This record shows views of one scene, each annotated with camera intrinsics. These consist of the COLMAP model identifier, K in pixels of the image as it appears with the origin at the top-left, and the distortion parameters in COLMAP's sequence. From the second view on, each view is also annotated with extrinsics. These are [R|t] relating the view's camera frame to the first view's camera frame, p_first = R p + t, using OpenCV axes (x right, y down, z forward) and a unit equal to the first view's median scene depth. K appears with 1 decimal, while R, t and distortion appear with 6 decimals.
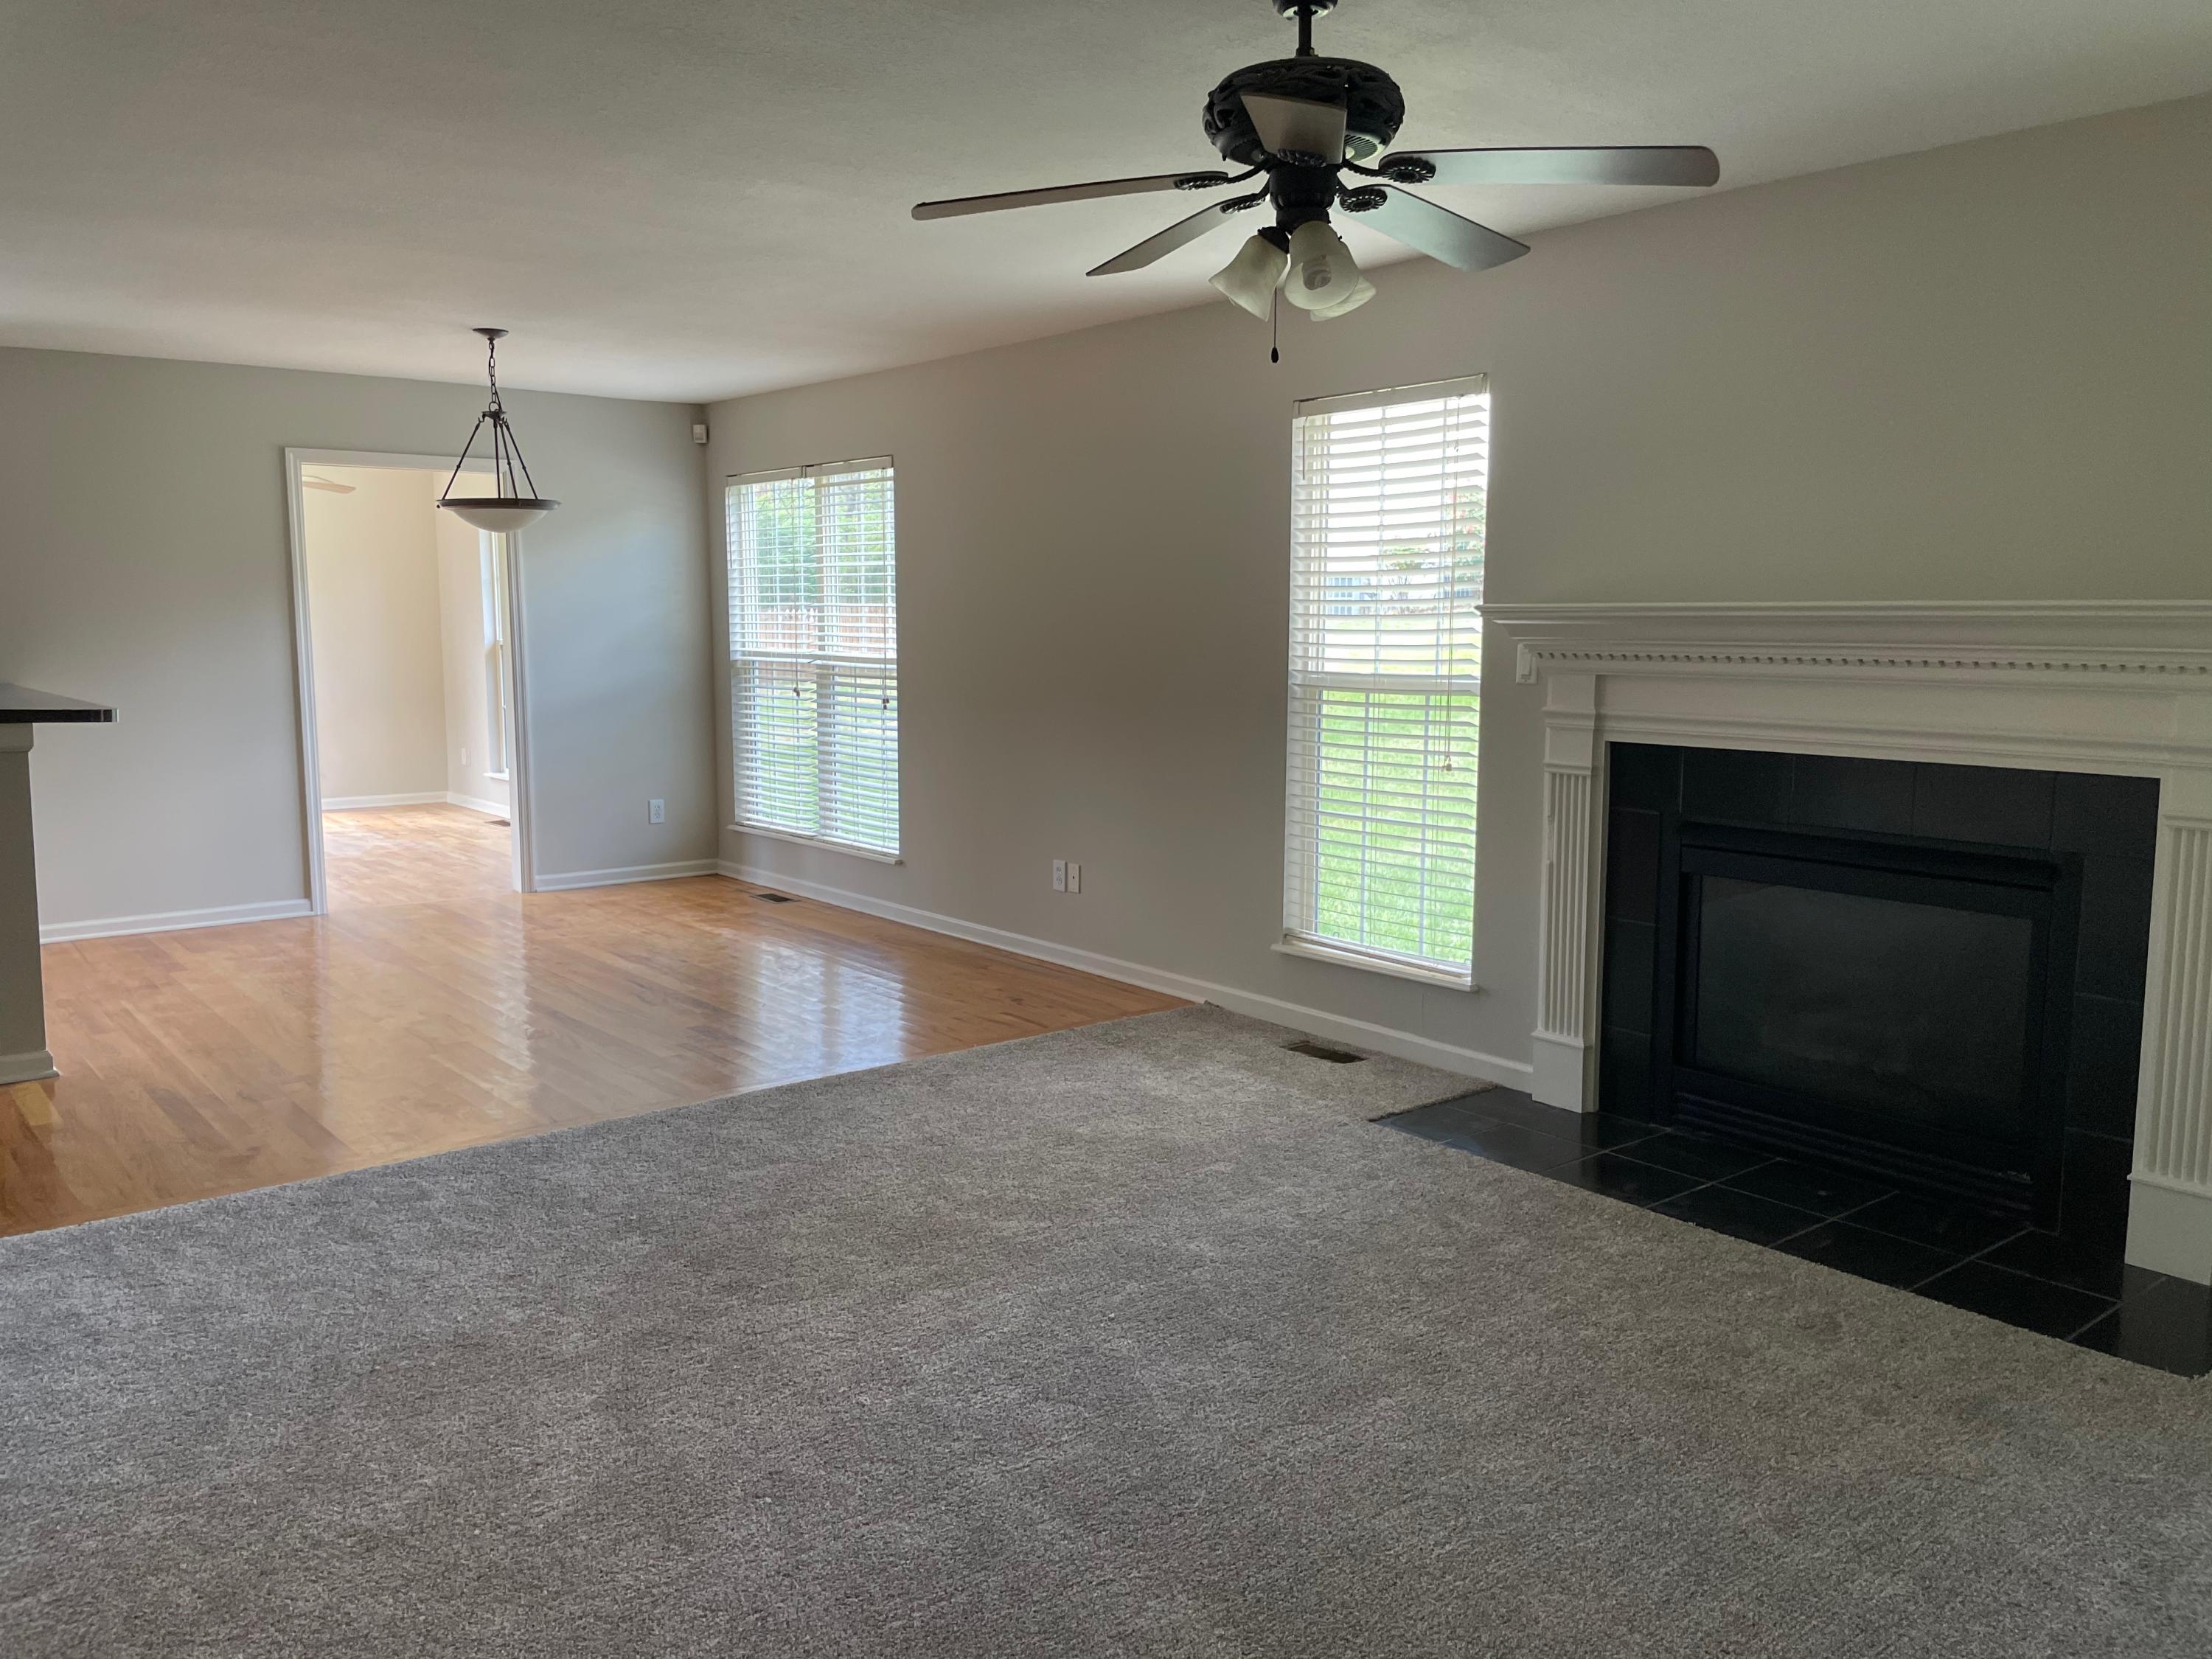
lens RADIAL K [[1677.8, 0, 1110.0], [0, 1677.8, 827.9], [0, 0, 1]] dist [0.076634, -0.108286]
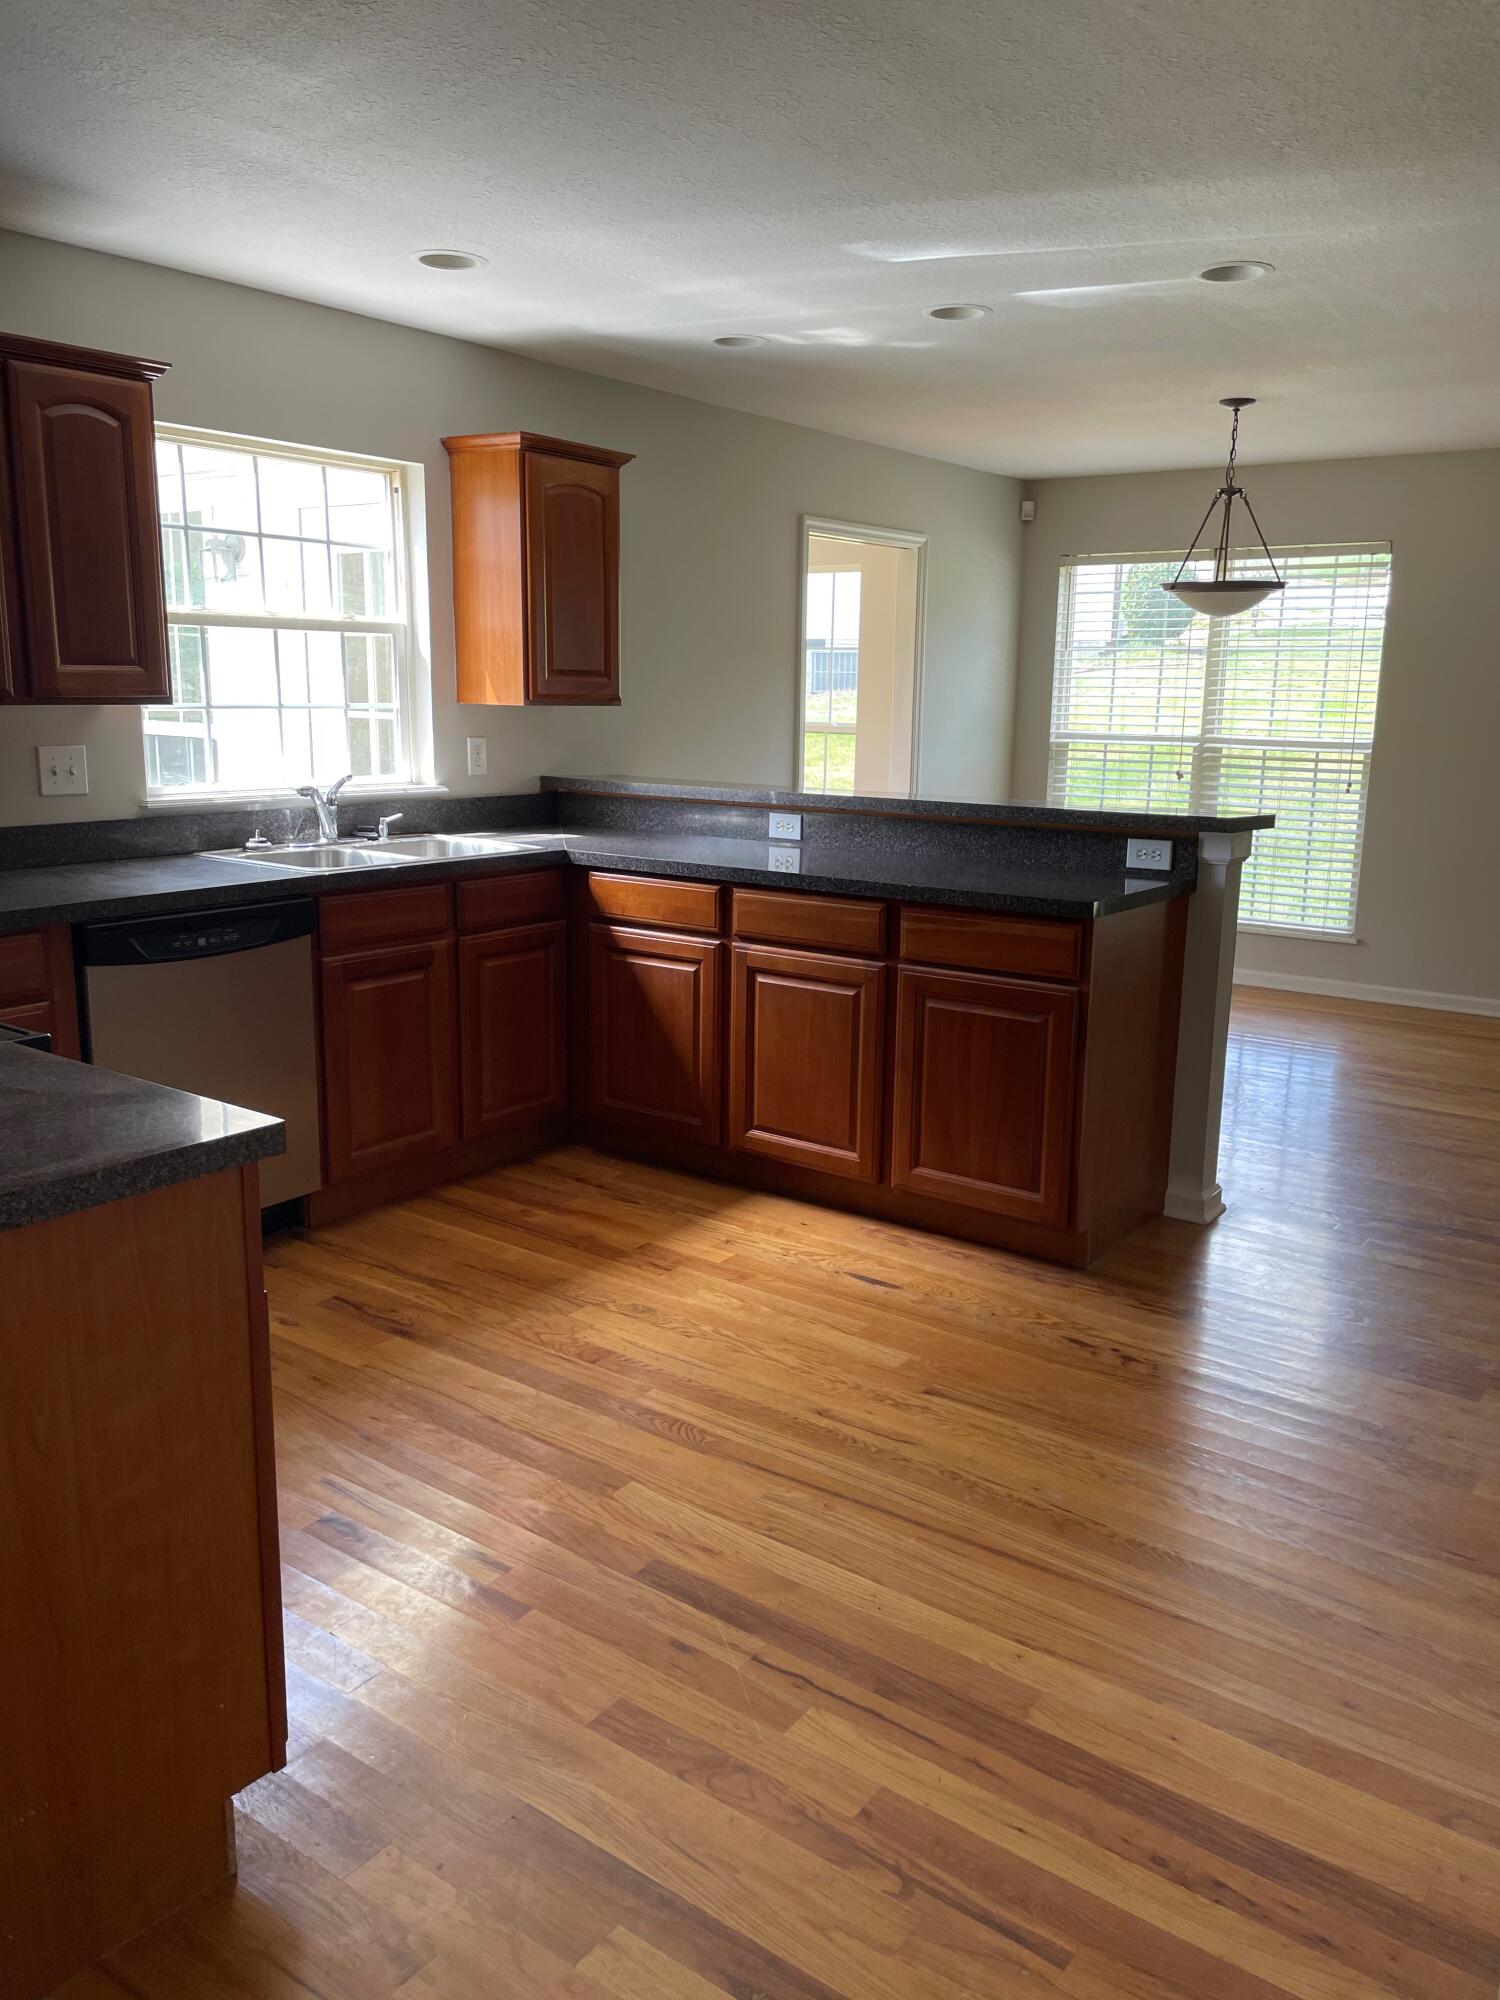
lens RADIAL K [[1517.0, 0, 748.2], [0, 1517.0, 999.7], [0, 0, 1]] dist [0.076634, -0.108286]
pose [[0.968298, -0.038923, 0.246746, -0.847146], [0.019547, 0.996563, 0.080495, -0.031491], [-0.249031, -0.073120, 0.965731, 0.208640]]
